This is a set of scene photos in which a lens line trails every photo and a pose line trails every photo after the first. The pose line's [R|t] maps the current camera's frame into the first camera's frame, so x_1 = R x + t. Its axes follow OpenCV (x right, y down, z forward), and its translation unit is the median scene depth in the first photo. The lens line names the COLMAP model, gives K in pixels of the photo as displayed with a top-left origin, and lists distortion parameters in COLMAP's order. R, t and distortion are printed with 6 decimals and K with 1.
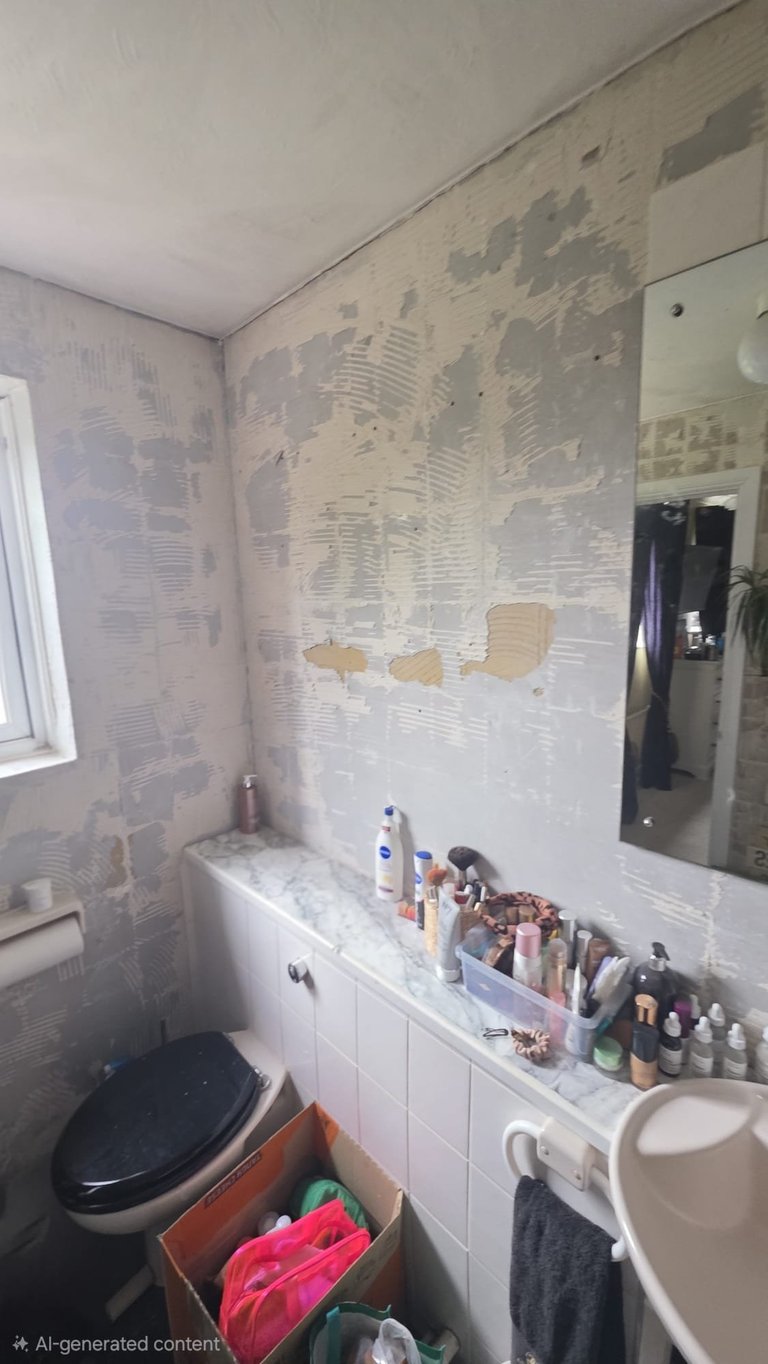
lens RADIAL K [[542.0, 0, 385.4], [0, 542.0, 687.1], [0, 0, 1]] dist [0.007735, -0.005430]
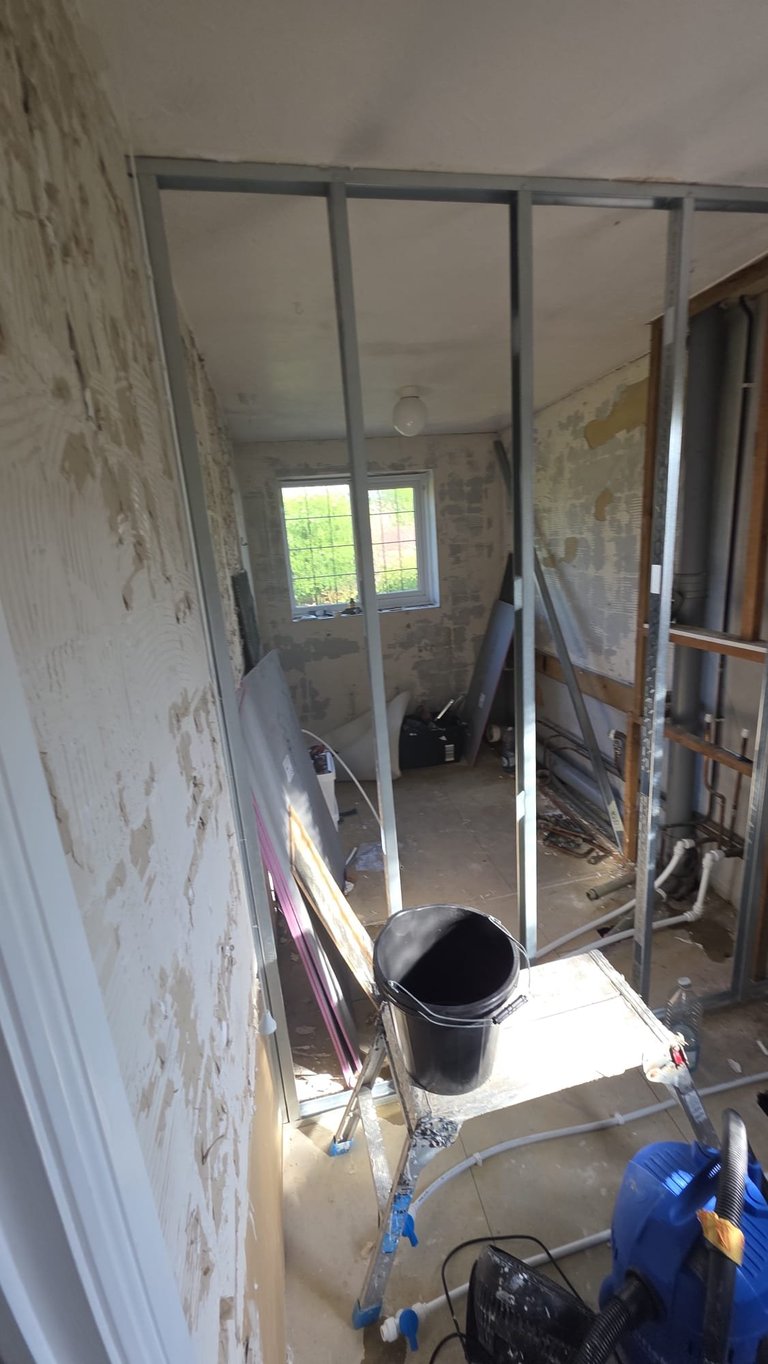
lens RADIAL K [[542.0, 0, 387.7], [0, 542.0, 681.0], [0, 0, 1]] dist [0.007735, -0.005430]
pose [[0.829368, 0.106775, -0.548405, 0.808048], [-0.048687, 0.991646, 0.119444, 0.235086], [0.556577, -0.072363, 0.827638, -1.519946]]
